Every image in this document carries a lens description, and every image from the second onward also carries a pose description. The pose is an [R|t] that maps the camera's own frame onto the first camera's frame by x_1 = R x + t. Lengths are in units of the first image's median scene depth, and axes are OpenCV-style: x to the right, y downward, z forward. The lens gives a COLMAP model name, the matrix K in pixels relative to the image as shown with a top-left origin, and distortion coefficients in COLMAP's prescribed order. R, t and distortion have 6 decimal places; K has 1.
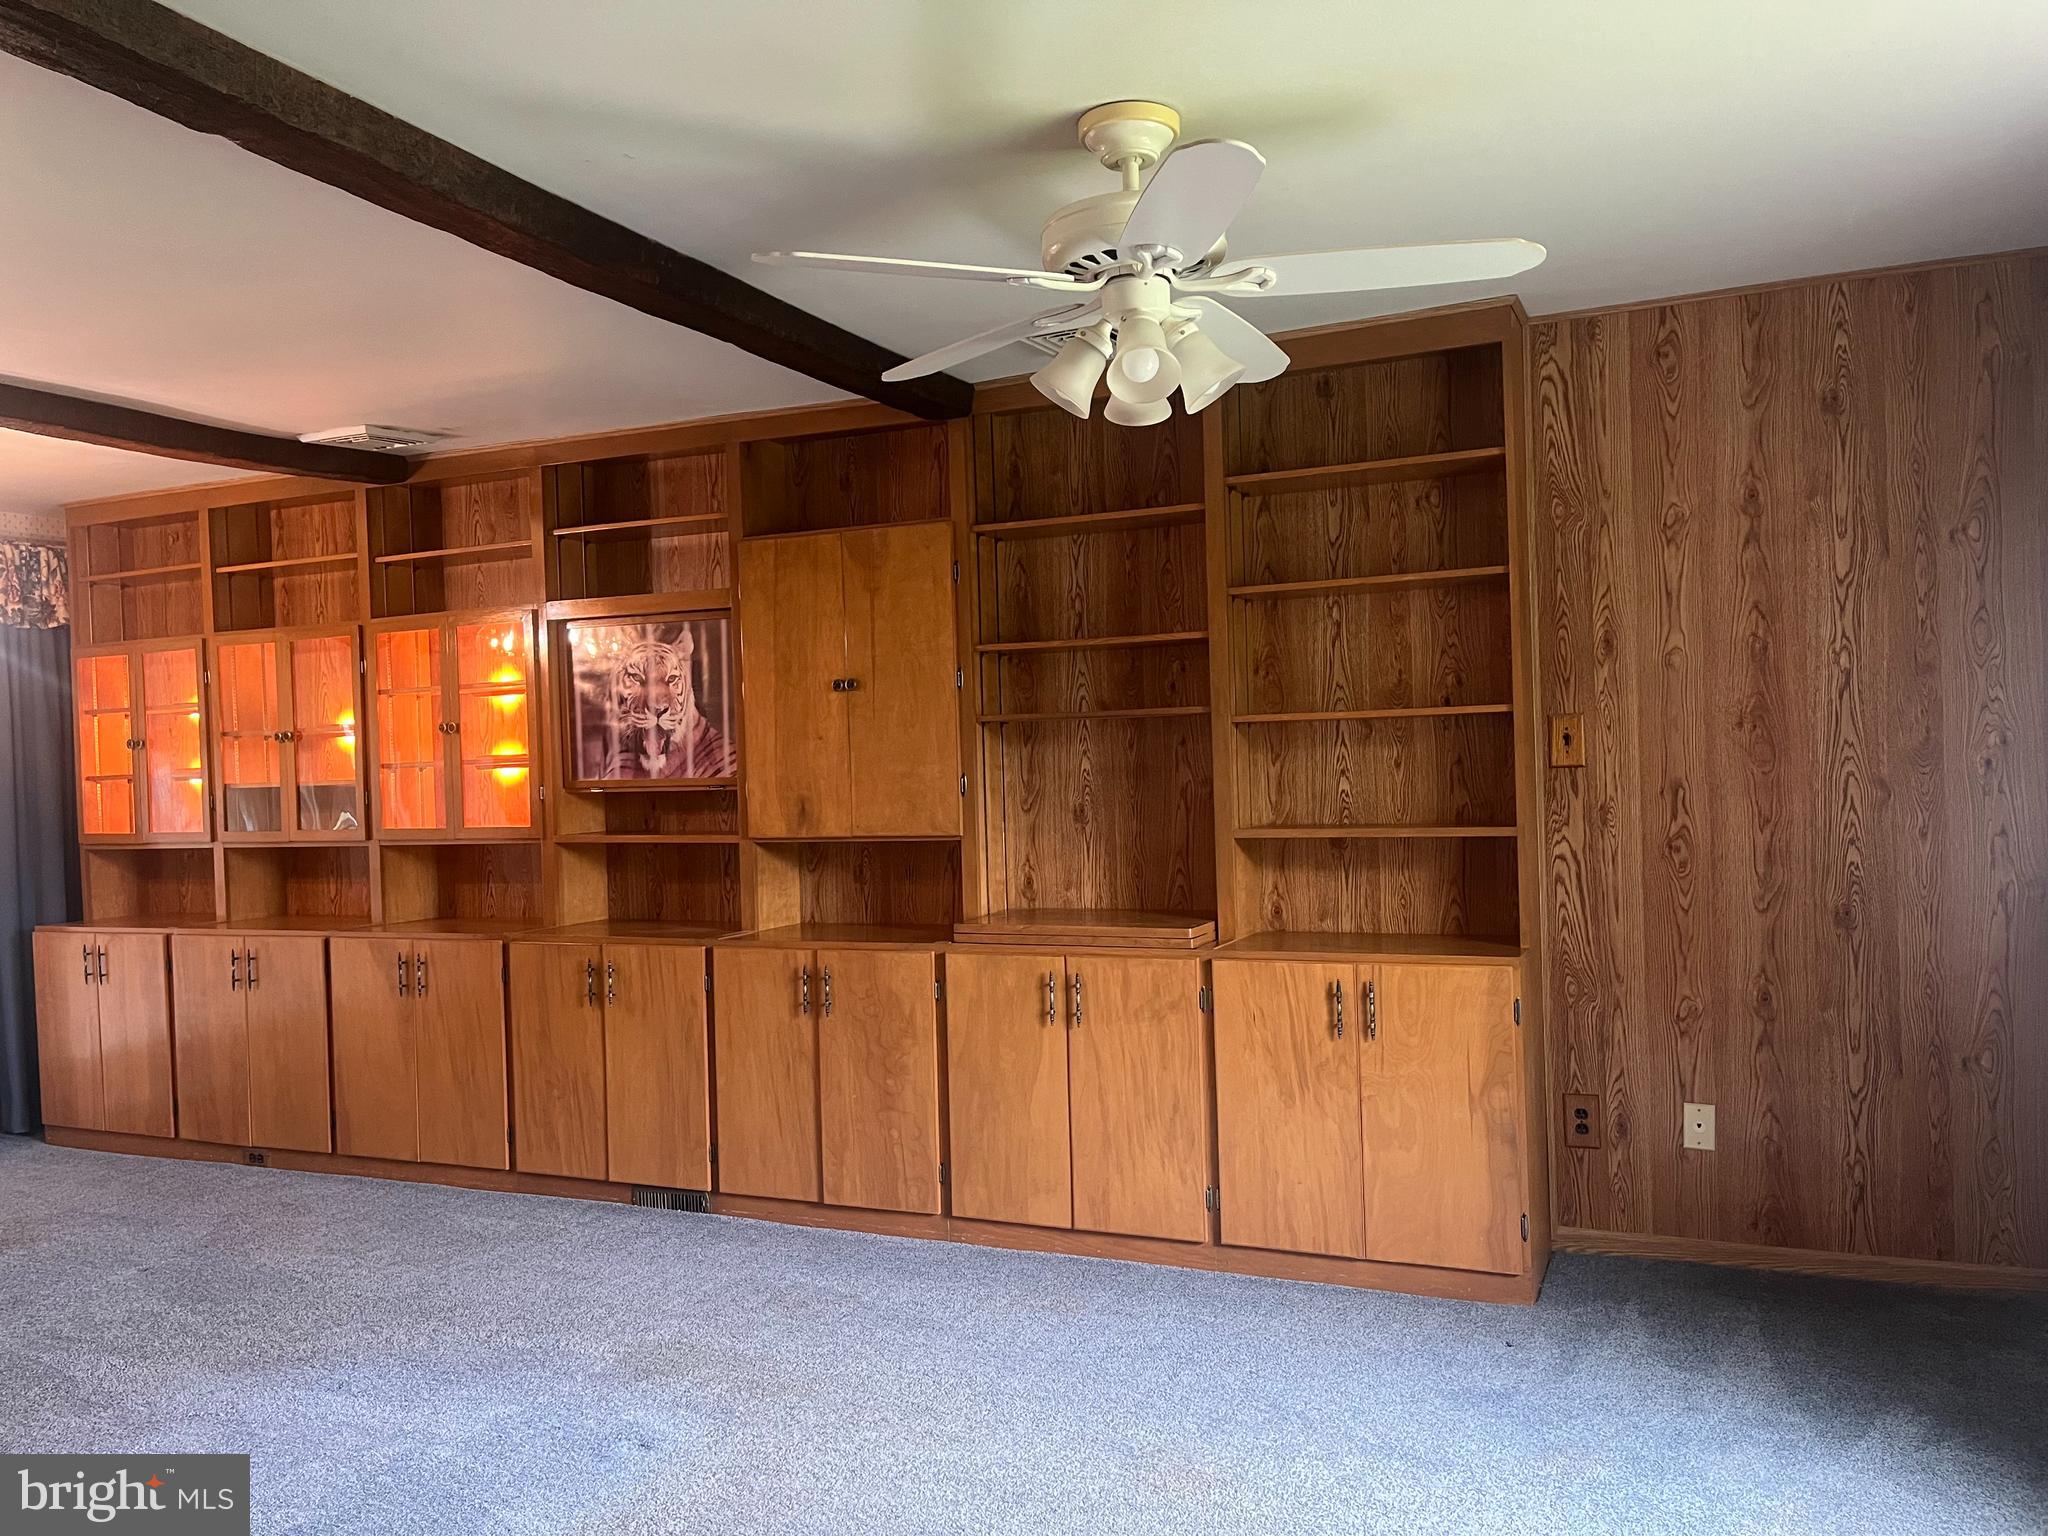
lens RADIAL K [[1541.8, 0, 1029.9], [0, 1541.8, 768.5], [0, 0, 1]] dist [0.073583, -0.101843]
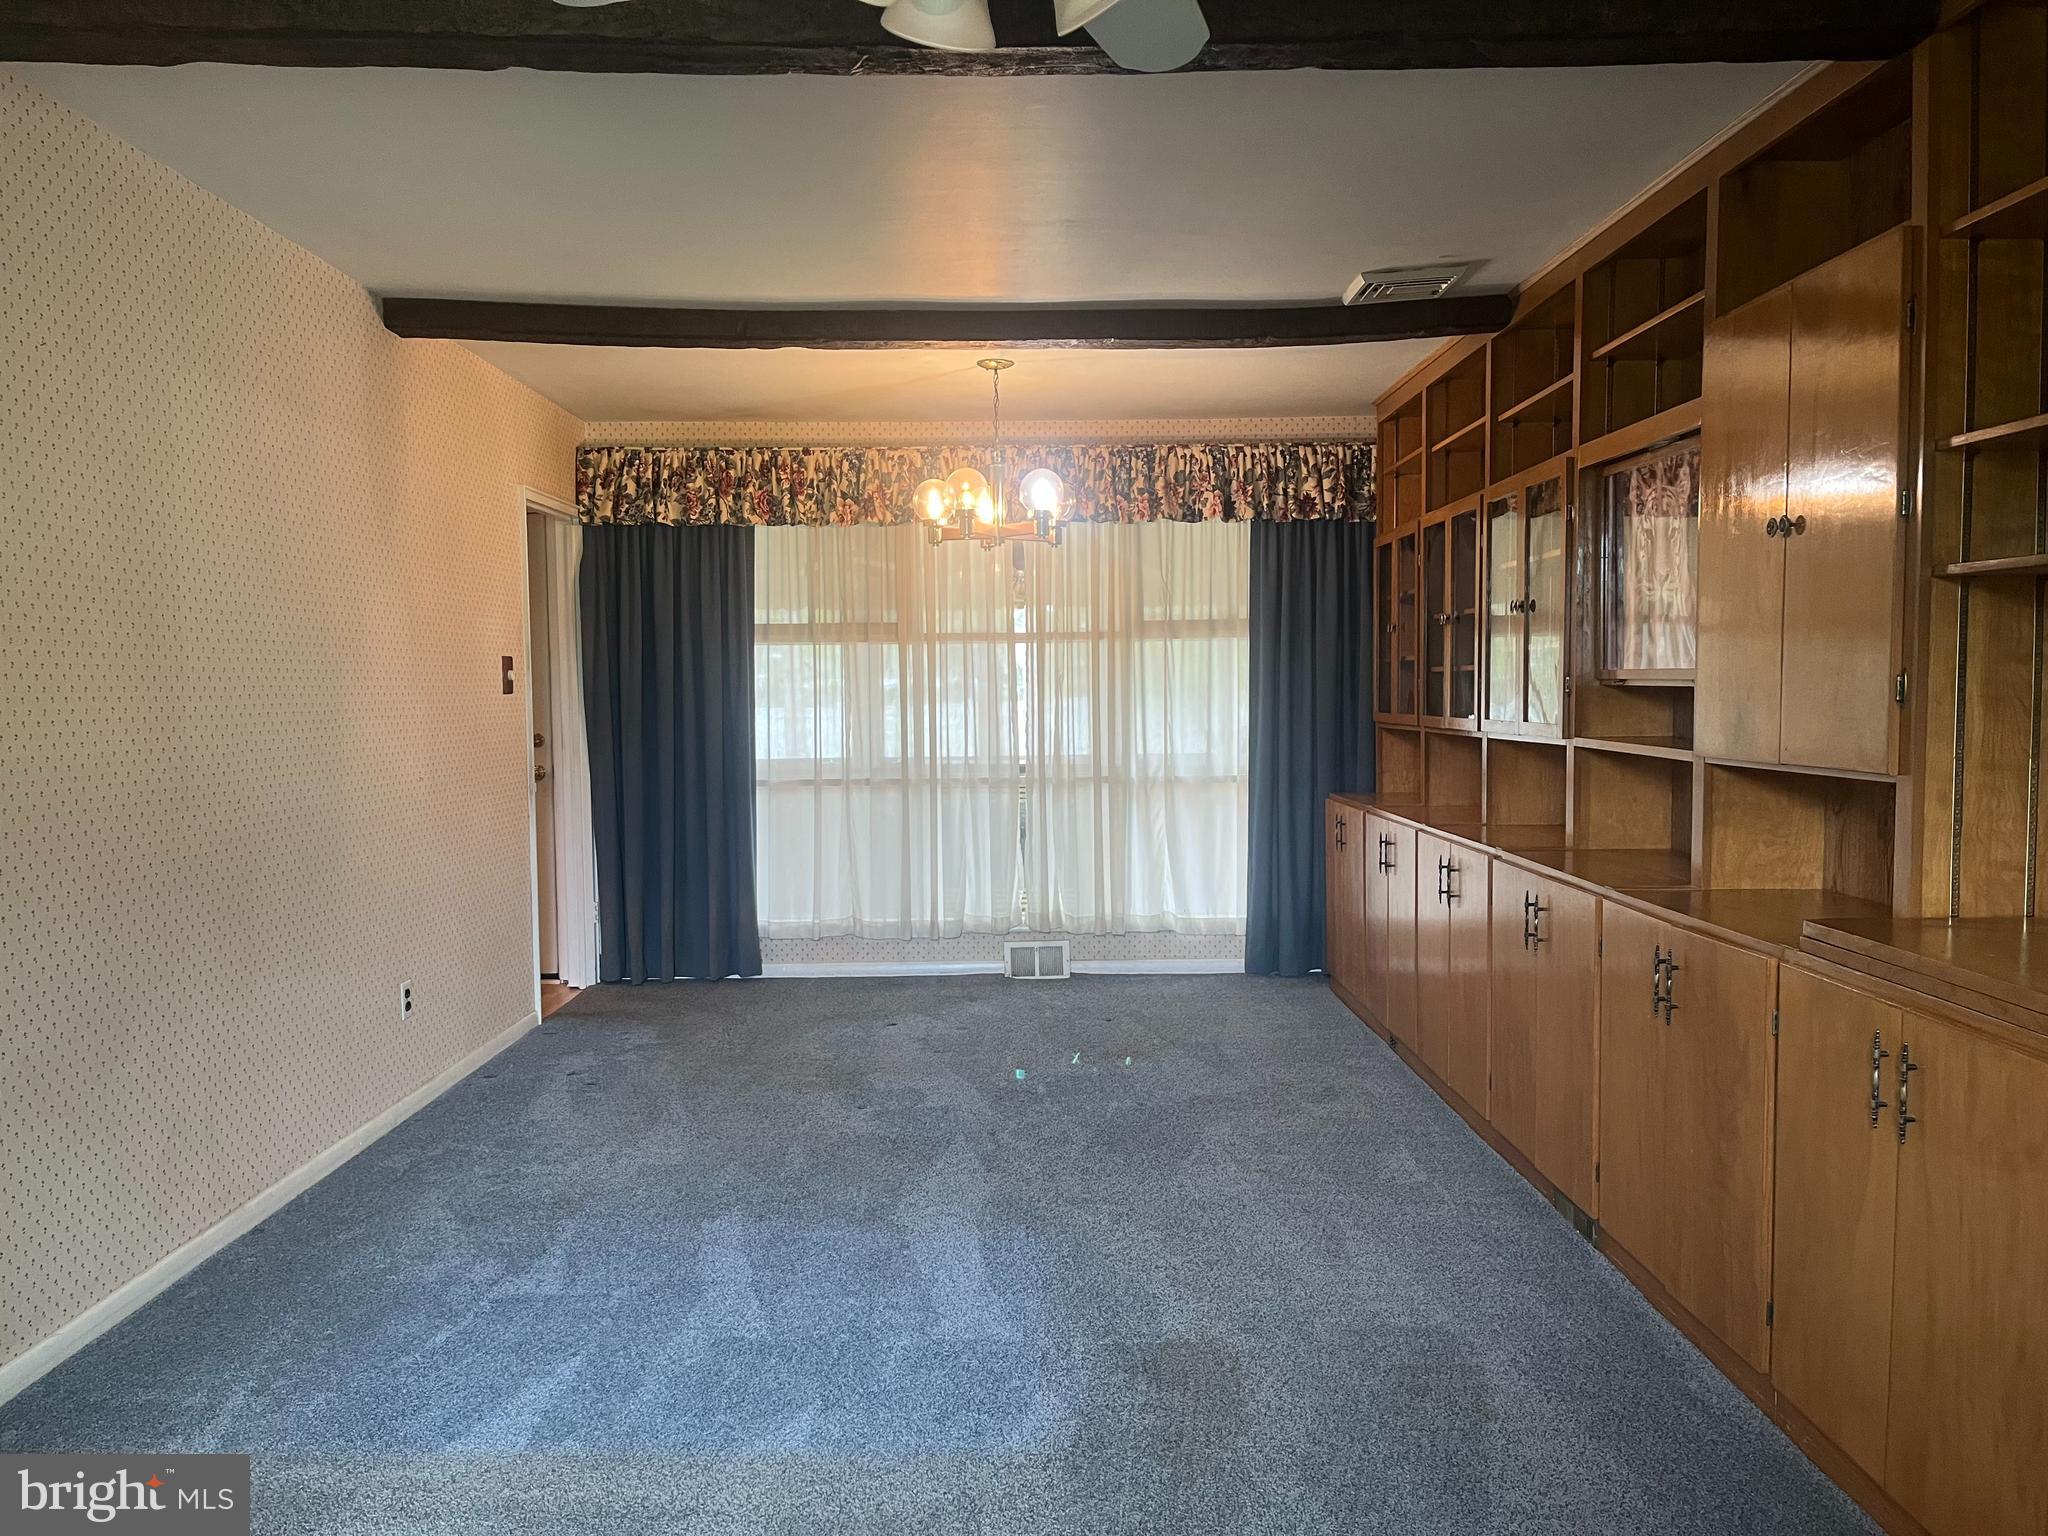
lens RADIAL K [[1541.8, 0, 1027.0], [0, 1541.8, 777.3], [0, 0, 1]] dist [0.073583, -0.101843]
pose [[0.417225, 0.082593, -0.905043, 0.360995], [-0.010735, 0.996240, 0.085966, -0.003295], [0.908740, -0.026152, 0.416543, 0.463892]]
